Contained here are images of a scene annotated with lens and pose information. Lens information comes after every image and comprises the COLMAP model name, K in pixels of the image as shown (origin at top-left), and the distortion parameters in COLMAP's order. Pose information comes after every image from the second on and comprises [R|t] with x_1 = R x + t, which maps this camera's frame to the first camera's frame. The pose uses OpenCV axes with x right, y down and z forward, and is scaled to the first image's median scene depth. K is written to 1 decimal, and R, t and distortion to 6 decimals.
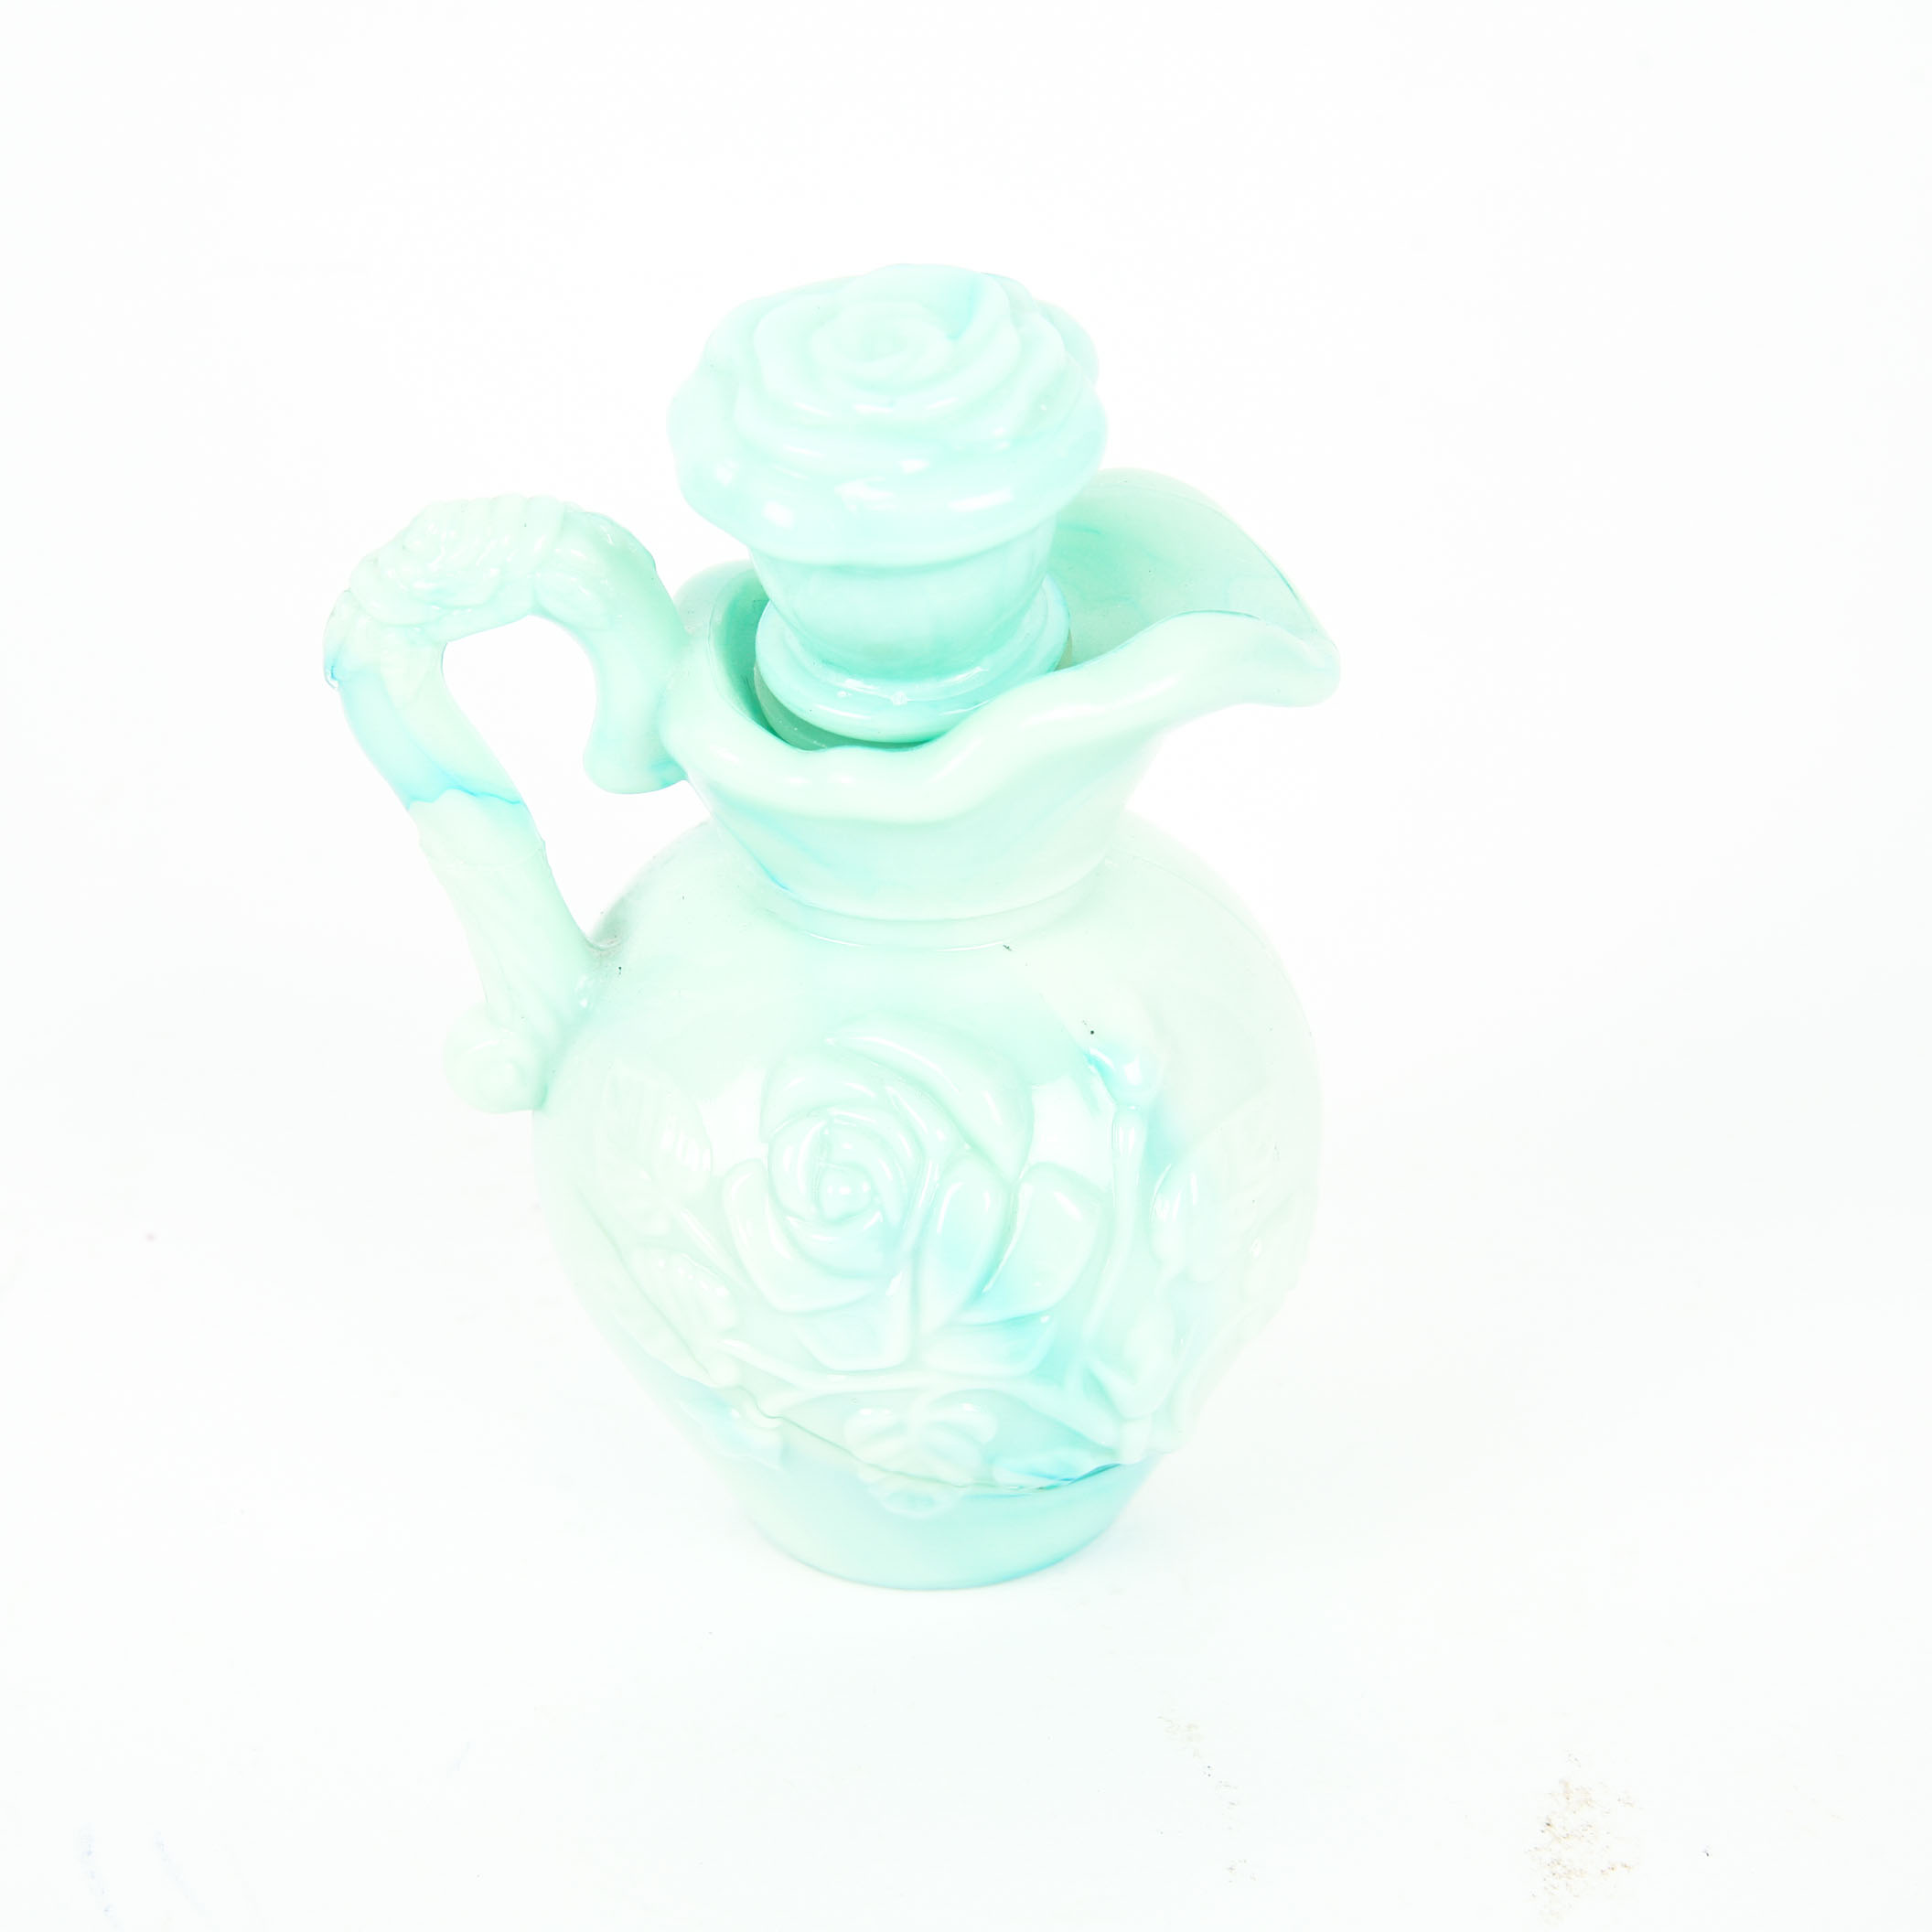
lens RADIAL K [[4824.8, 0, 980.4], [0, 4824.8, 986.8], [0, 0, 1]] dist [0.101382, 0.000000]
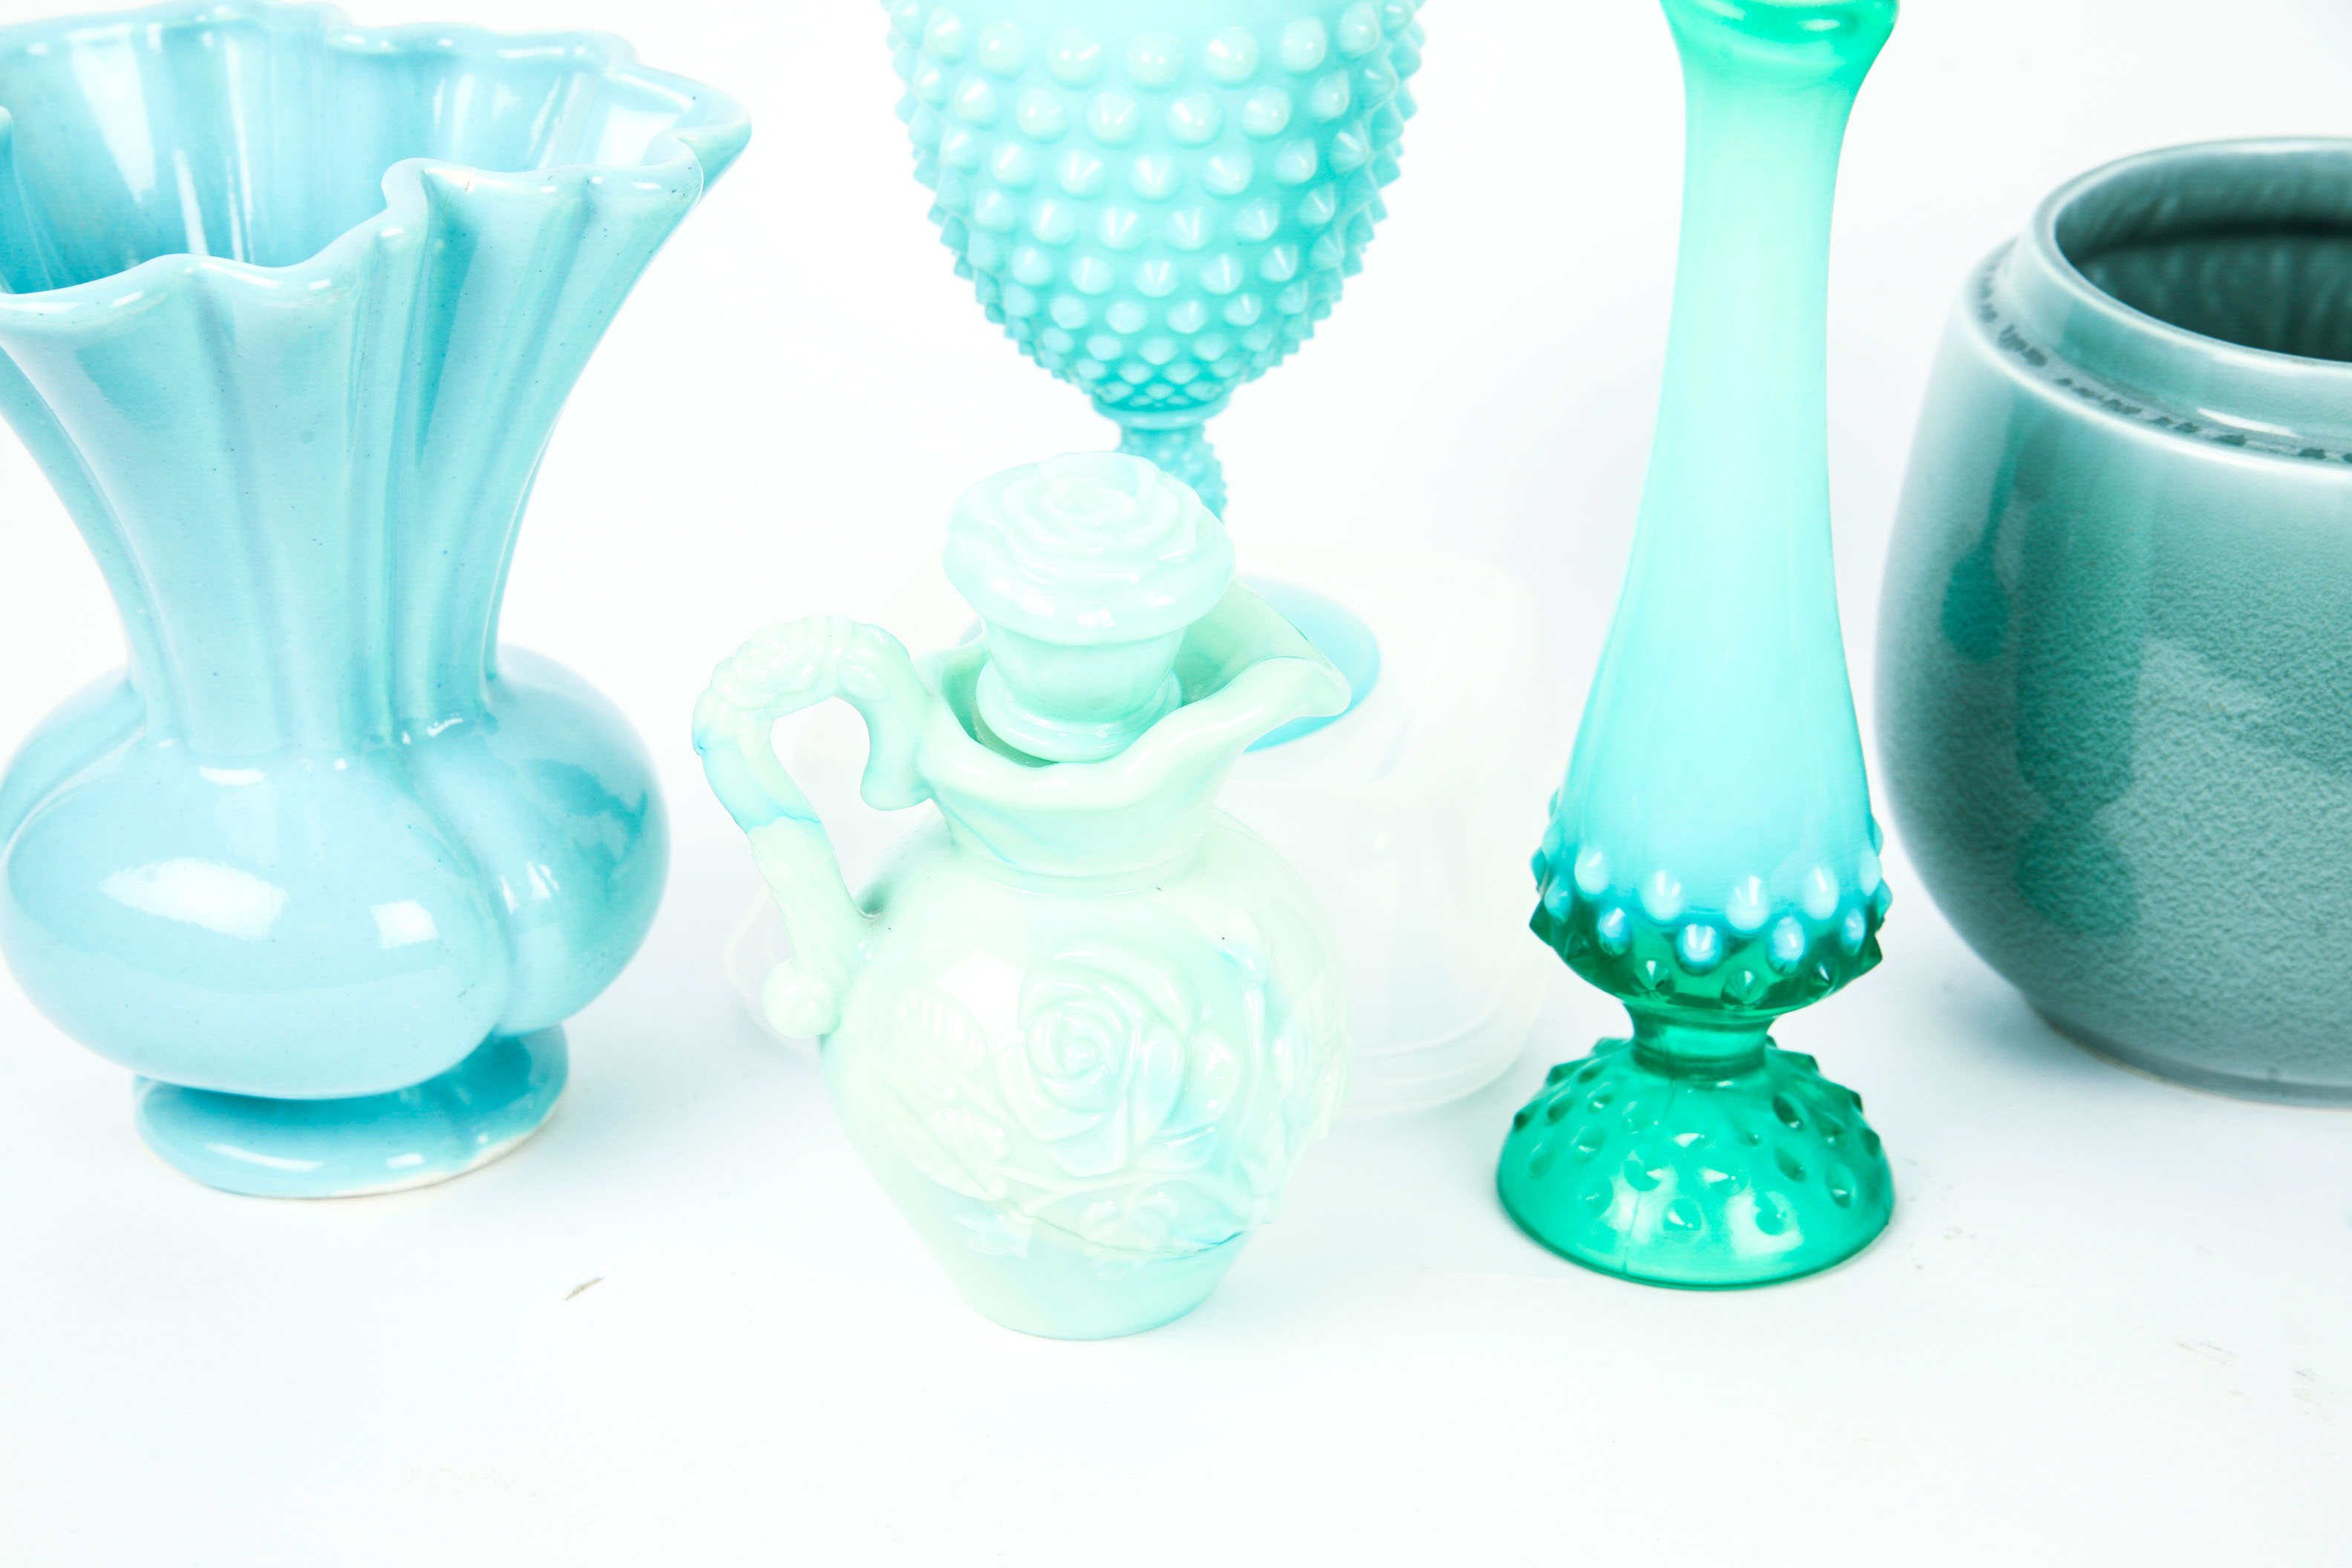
lens RADIAL K [[4388.6, 0, 1171.5], [0, 4388.6, 781.5], [0, 0, 1]] dist [0.120000, 0.000000]
pose [[0.979734, -0.082797, 0.182391, -0.239635], [0.094379, 0.993974, -0.055753, 0.035756], [-0.176676, 0.071837, 0.981644, -0.354386]]
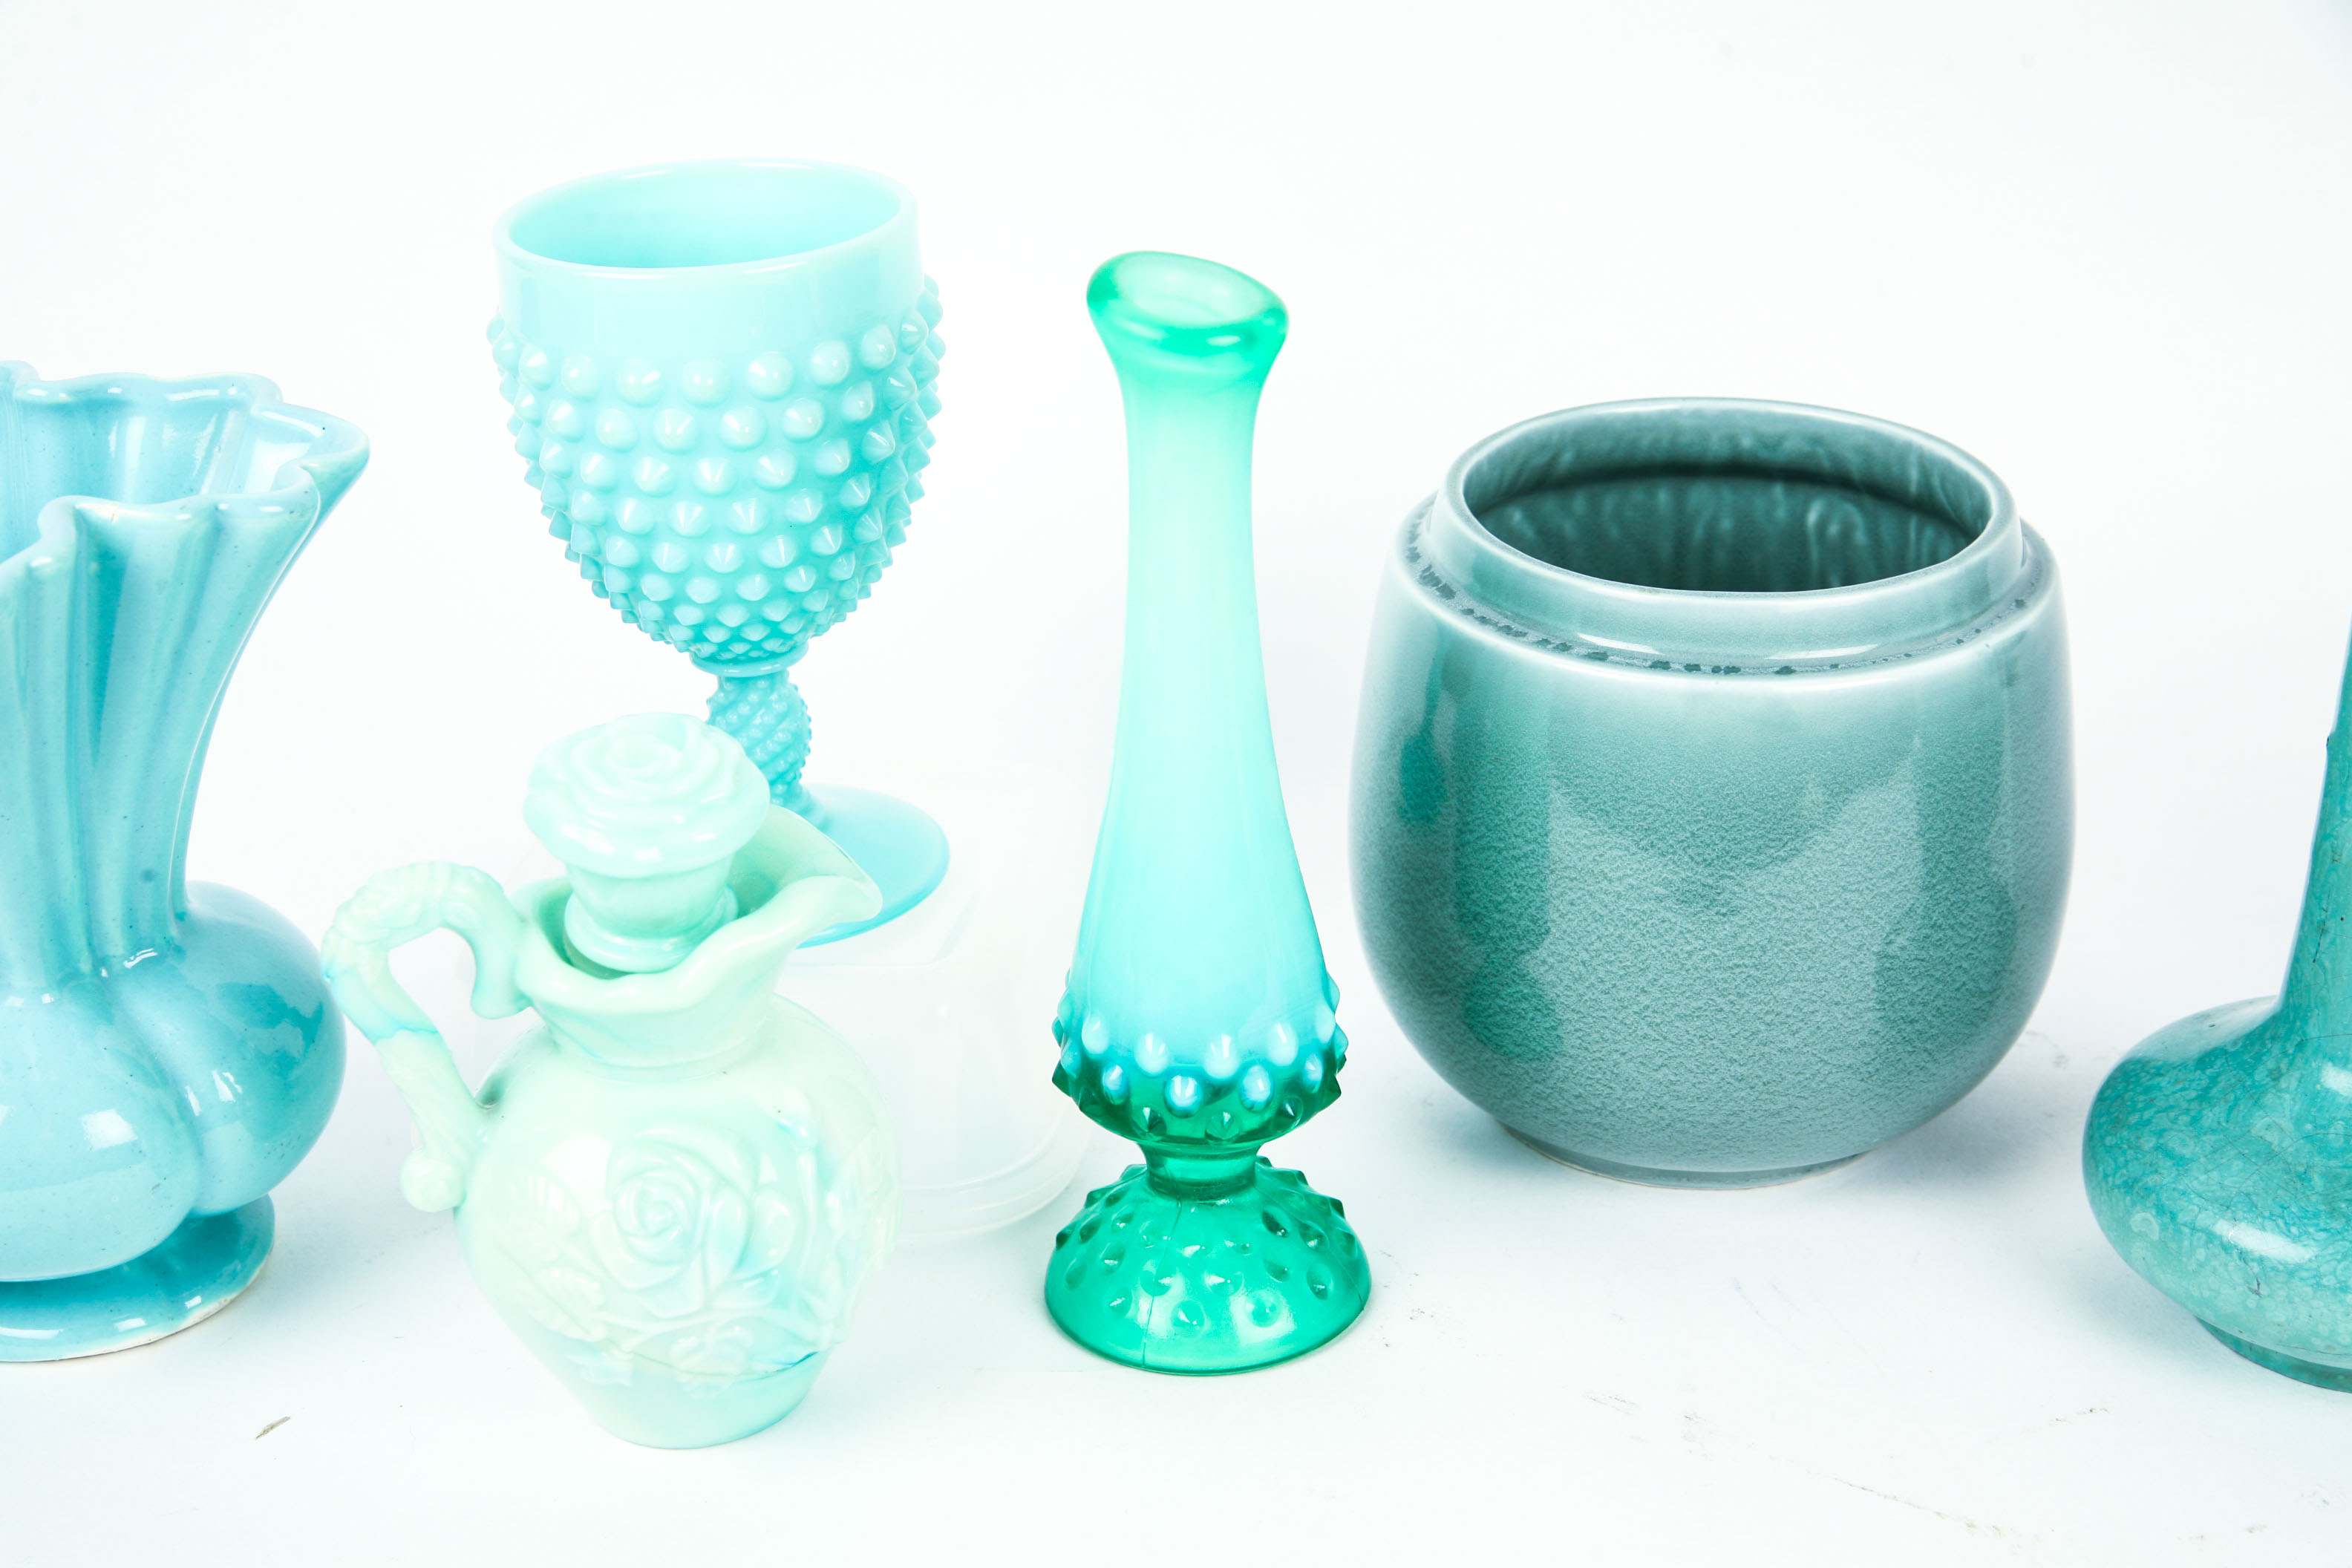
lens RADIAL K [[3605.2, 0, 1172.0], [0, 3605.2, 791.8], [0, 0, 1]] dist [0.050856, 0.000000]
pose [[0.965509, -0.125502, 0.228127, -0.129063], [0.145771, 0.986530, -0.074221, 0.013121], [-0.215739, 0.104915, 0.970798, -0.365993]]
